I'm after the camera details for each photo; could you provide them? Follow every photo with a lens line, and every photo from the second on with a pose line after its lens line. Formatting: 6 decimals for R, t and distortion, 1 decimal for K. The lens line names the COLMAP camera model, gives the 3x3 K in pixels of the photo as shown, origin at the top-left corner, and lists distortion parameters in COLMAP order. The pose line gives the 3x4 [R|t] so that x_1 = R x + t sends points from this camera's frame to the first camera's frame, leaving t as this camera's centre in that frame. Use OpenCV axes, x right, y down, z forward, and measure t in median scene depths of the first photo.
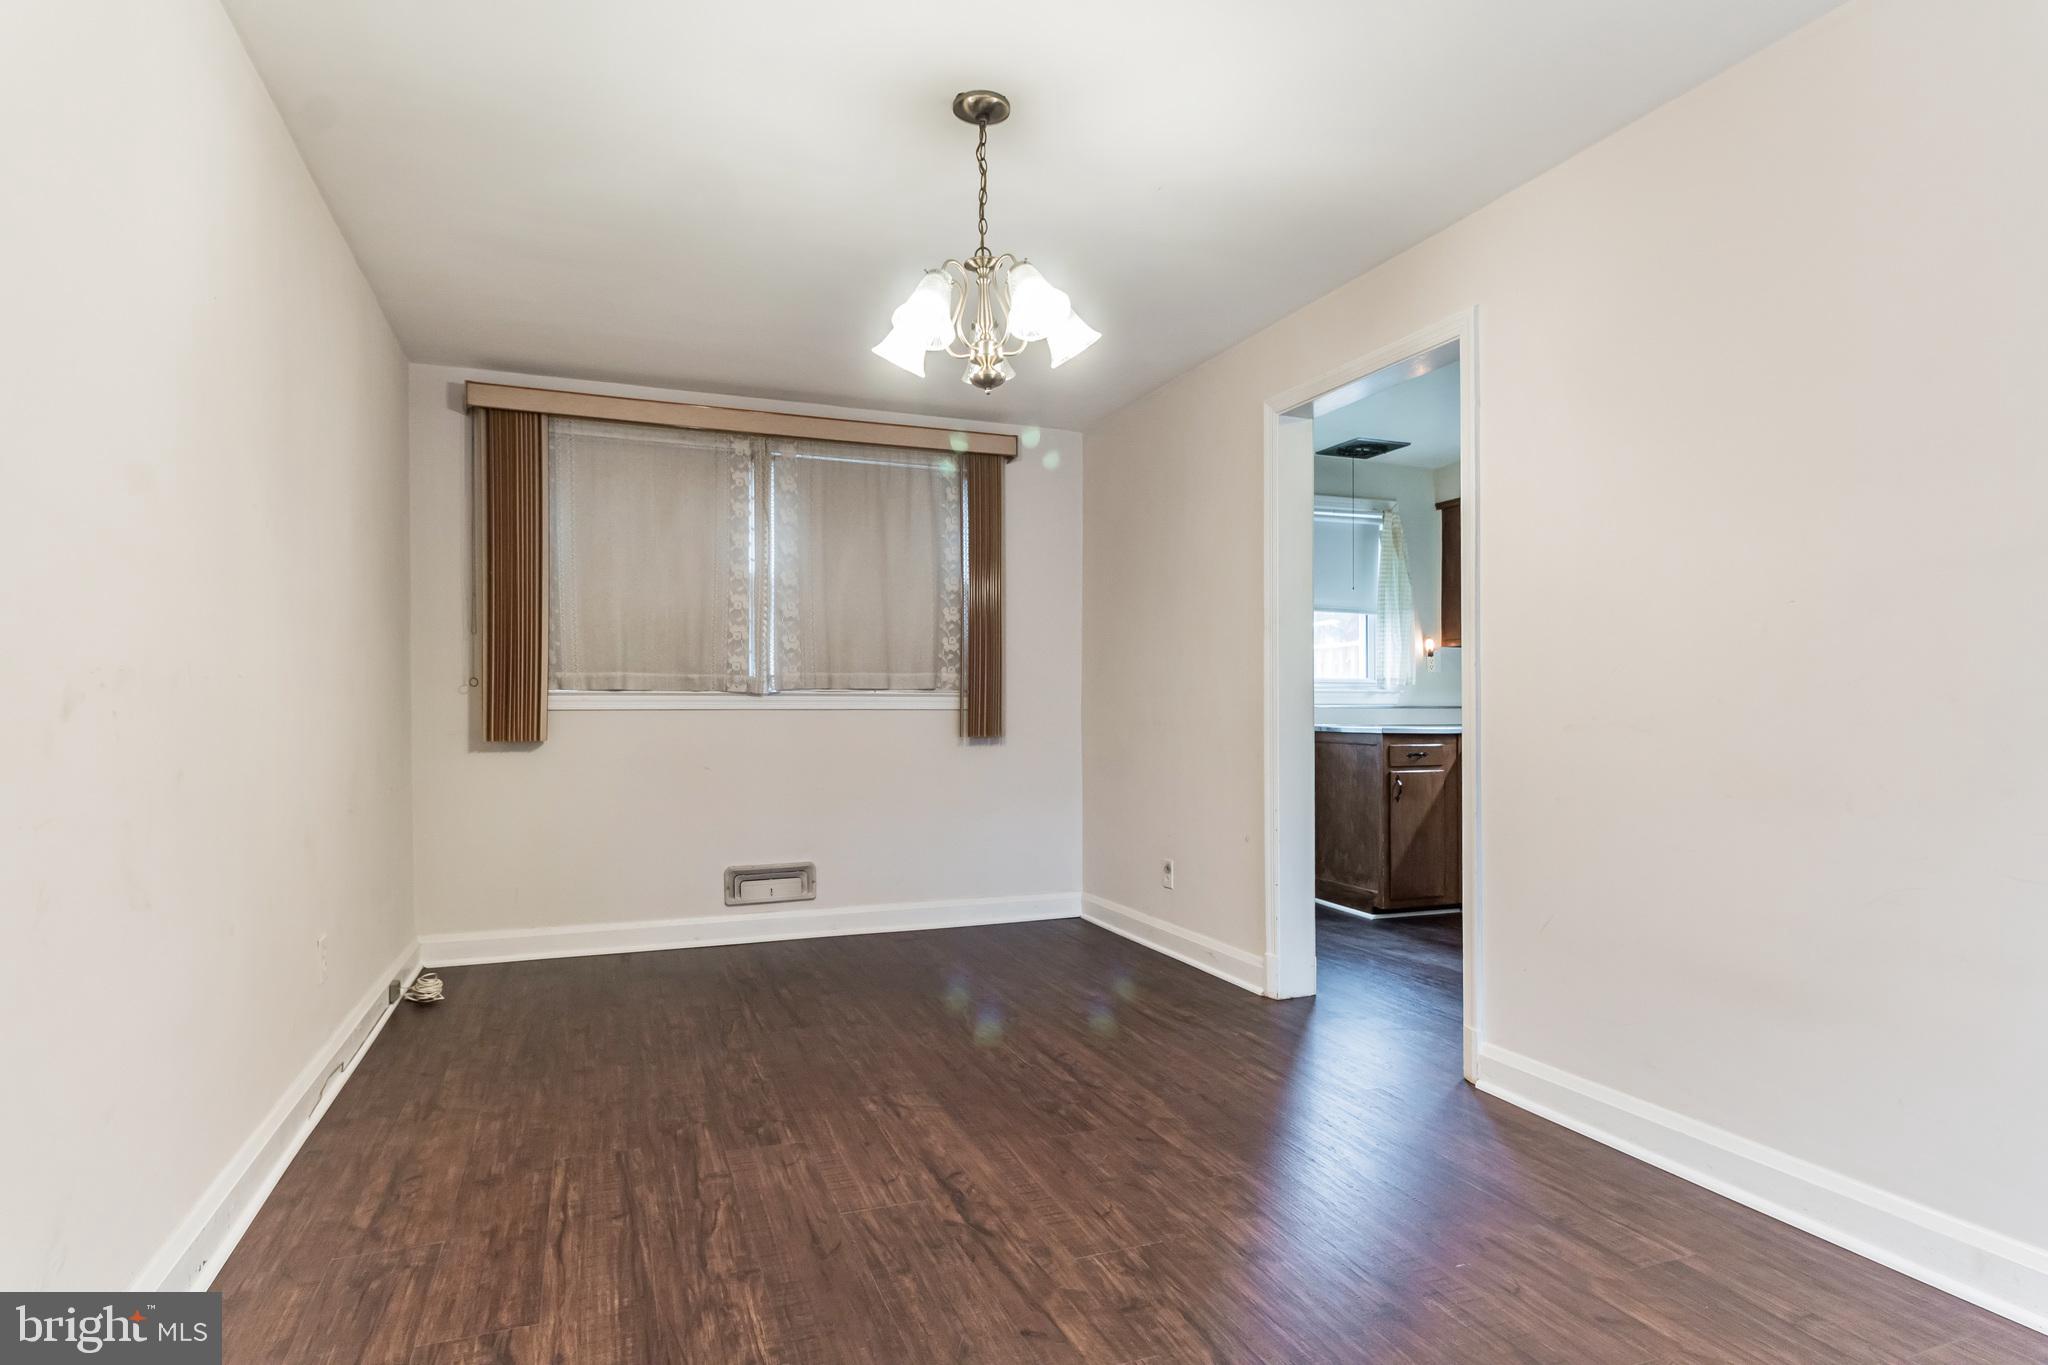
lens RADIAL K [[1085.3, 0, 1024.2], [0, 1085.3, 711.6], [0, 0, 1]] dist [0.000214, -0.000359]
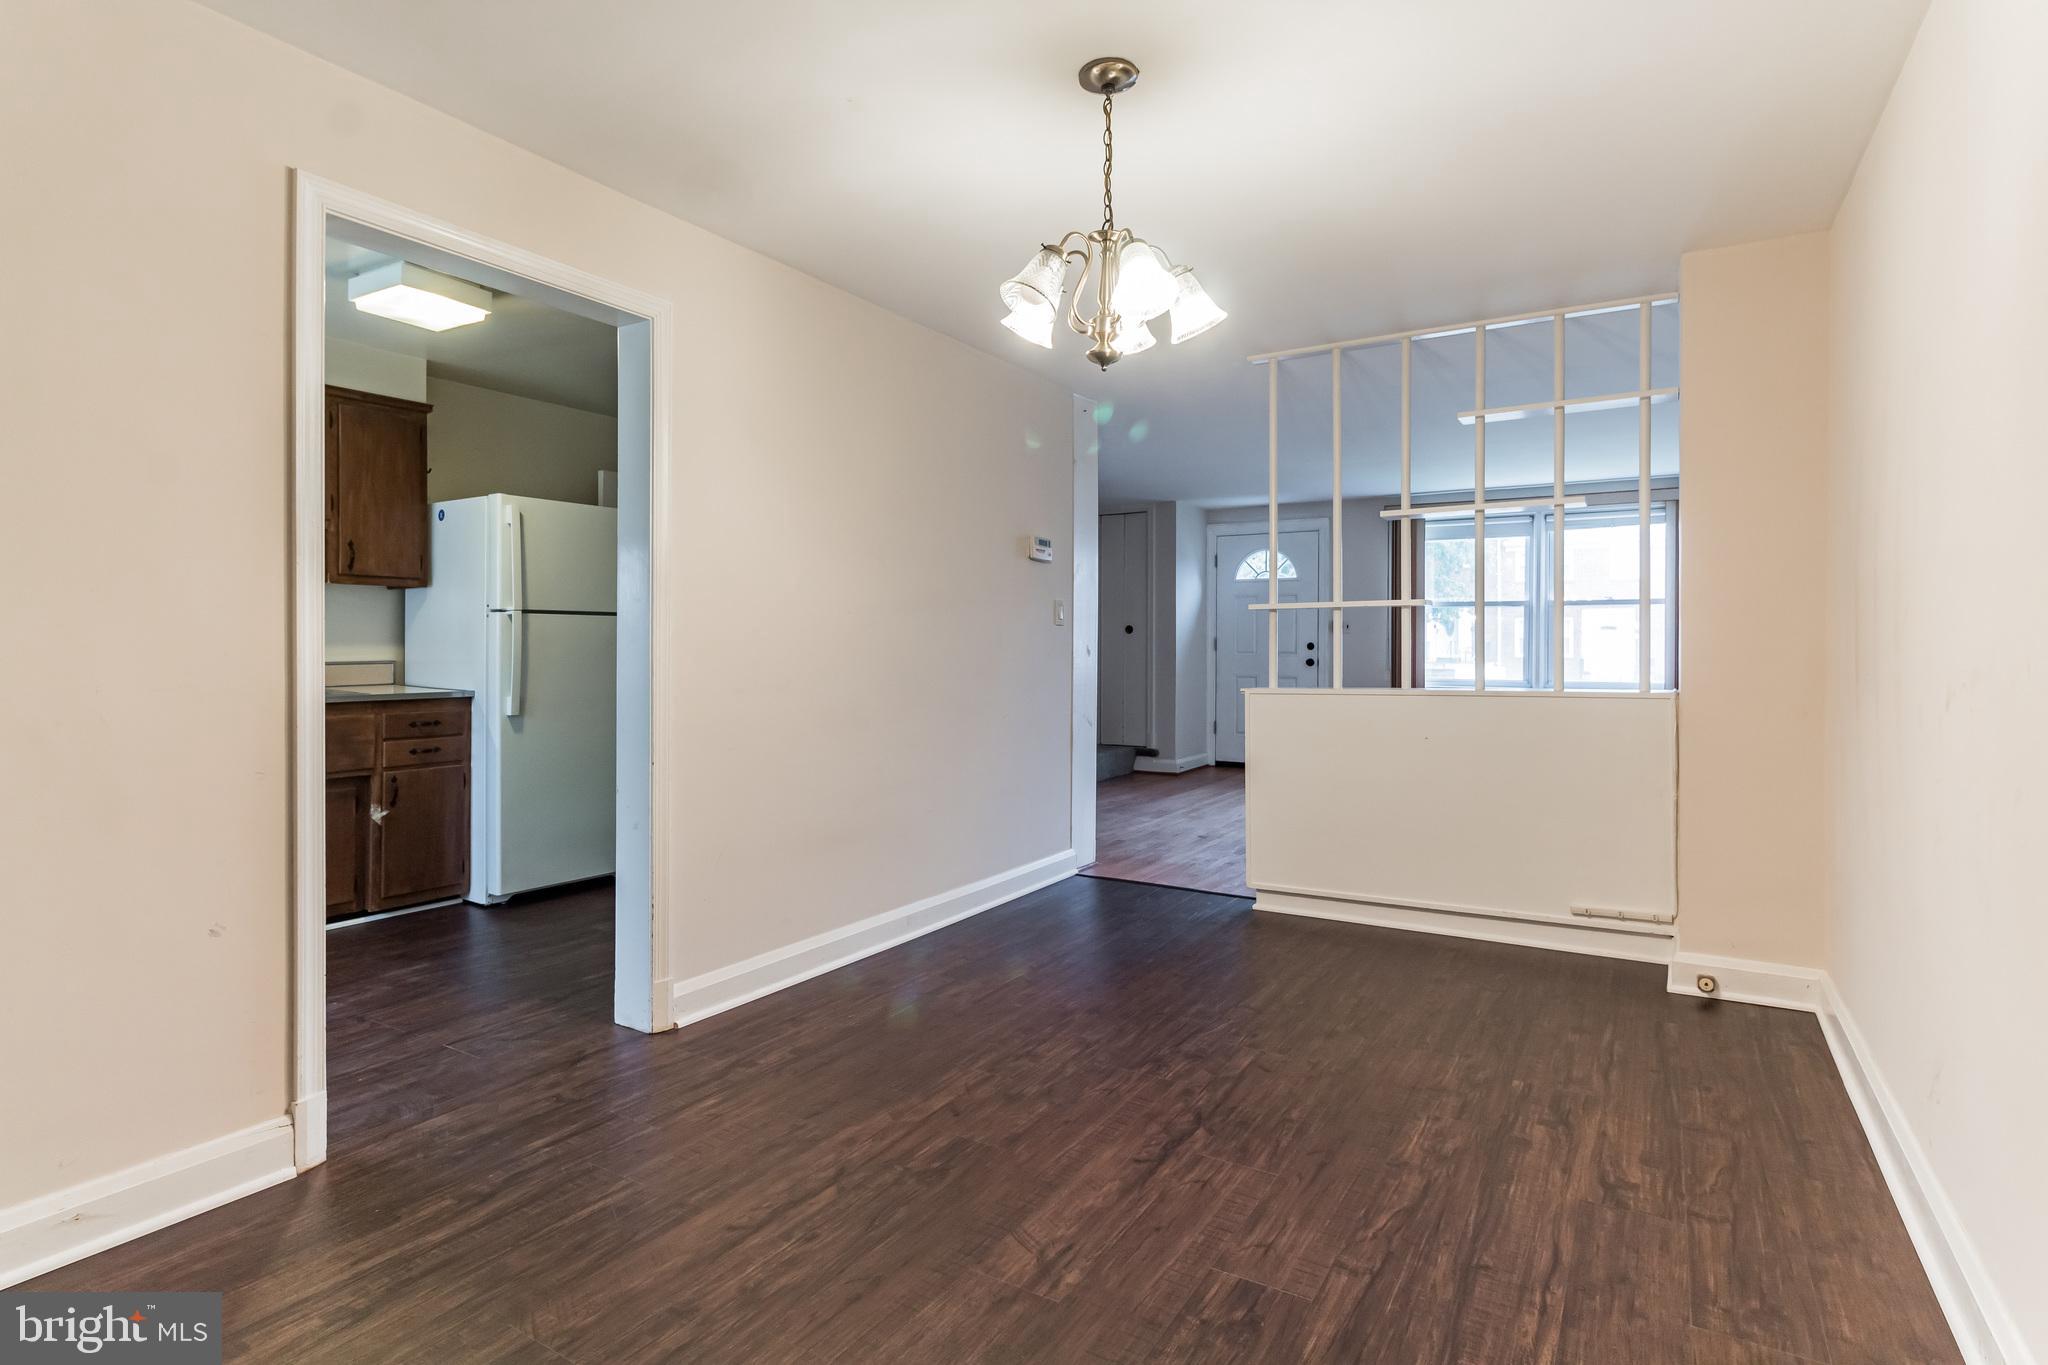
lens RADIAL K [[1052.9, 0, 1030.9], [0, 1052.9, 641.4], [0, 0, 1]] dist [-0.000150, 0.000342]
pose [[-0.610636, 0.002985, 0.791906, -0.801911], [-0.001624, 0.999986, -0.005021, -0.040238], [-0.791910, -0.004352, -0.610623, 1.758116]]
